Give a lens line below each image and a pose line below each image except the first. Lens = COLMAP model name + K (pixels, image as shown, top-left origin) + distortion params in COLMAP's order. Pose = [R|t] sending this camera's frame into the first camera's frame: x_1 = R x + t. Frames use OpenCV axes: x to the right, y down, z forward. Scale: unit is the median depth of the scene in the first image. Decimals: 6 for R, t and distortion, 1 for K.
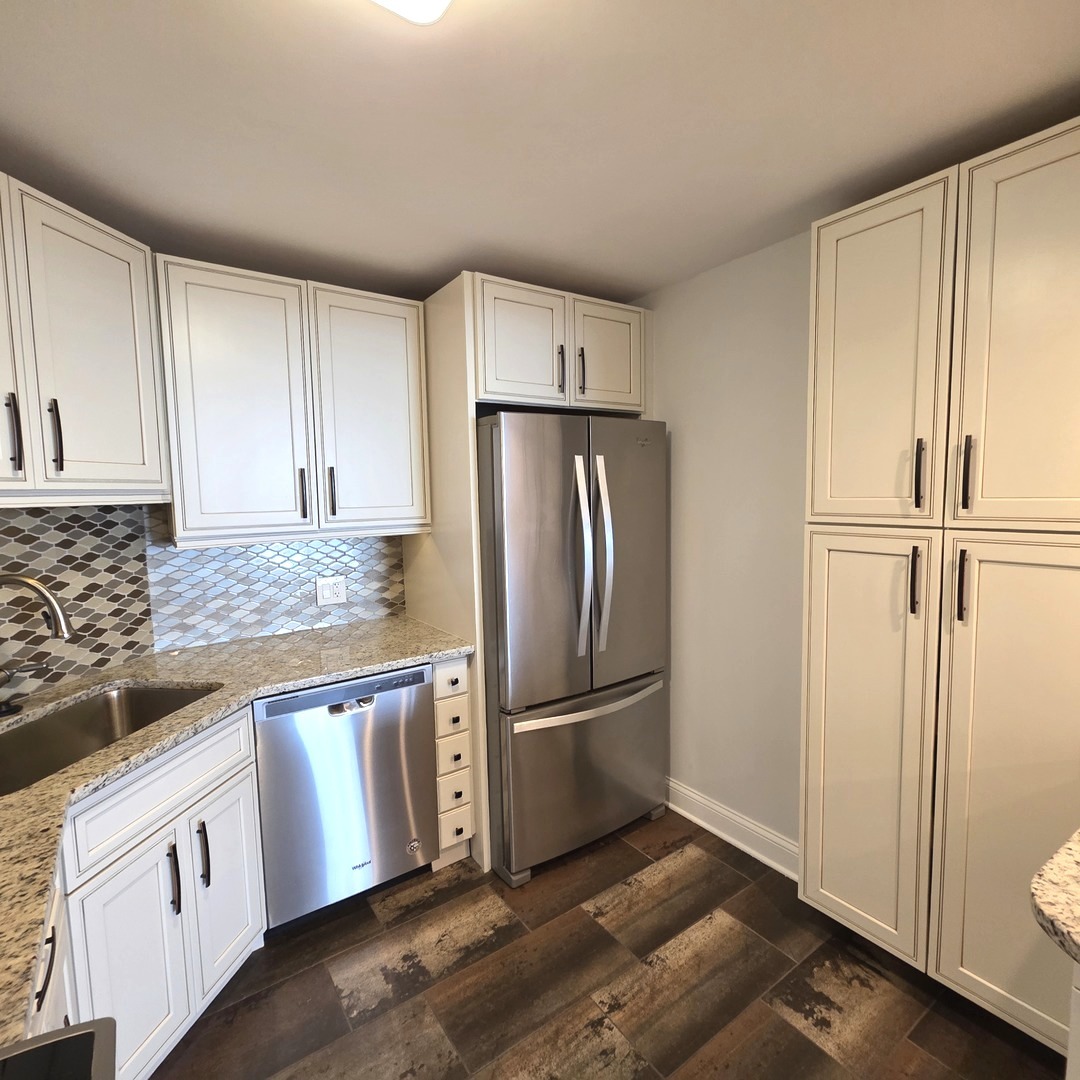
lens RADIAL K [[571.2, 0, 540.0], [0, 571.2, 540.0], [0, 0, 1]] dist [0.001095, 0.000837]
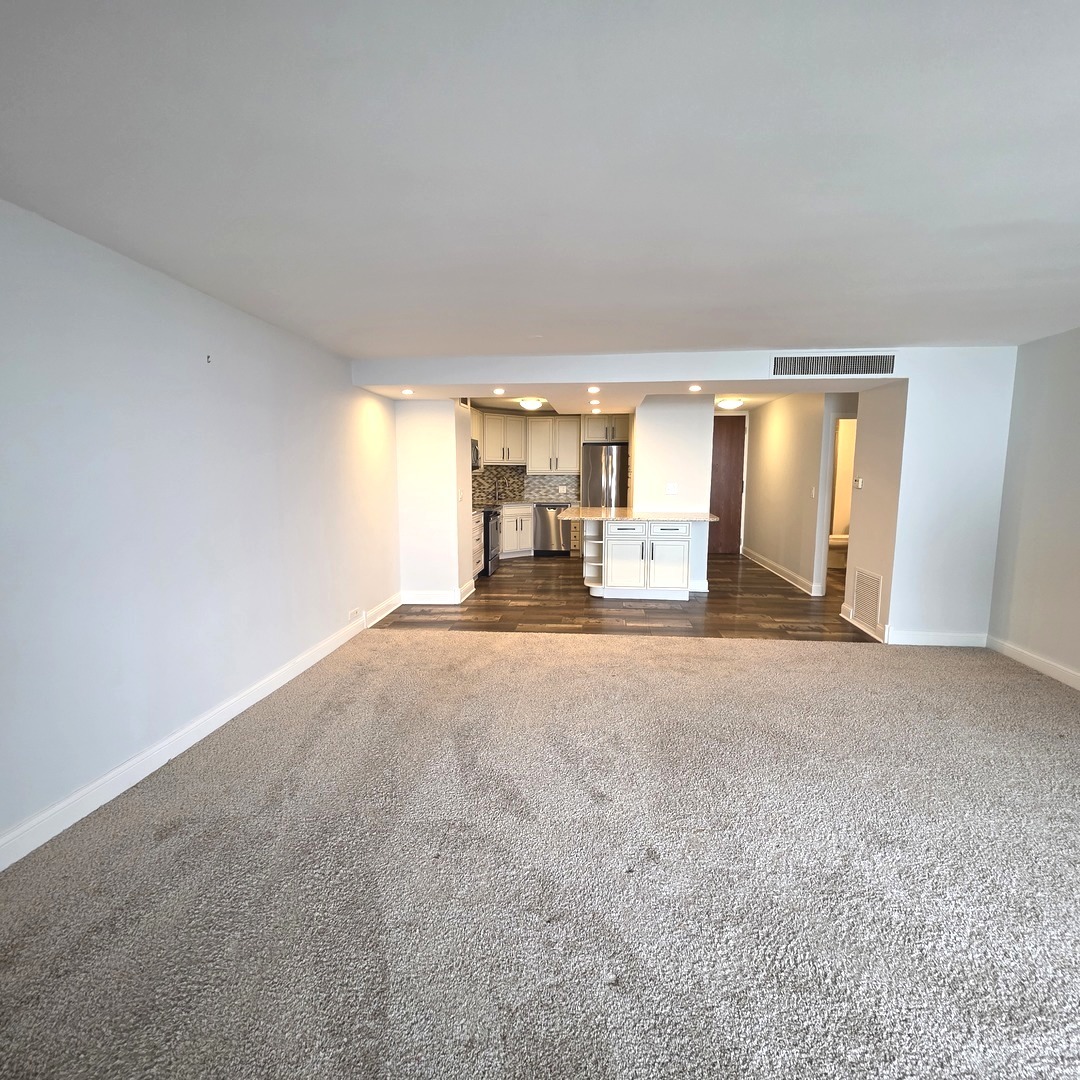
lens RADIAL K [[571.2, 0, 540.0], [0, 571.2, 540.0], [0, 0, 1]] dist [0.001095, 0.000837]
pose [[0.757529, 0.109739, -0.643511, 2.522697], [-0.077773, 0.993920, 0.077942, 0.172355], [0.648152, -0.008996, 0.761458, -2.523895]]
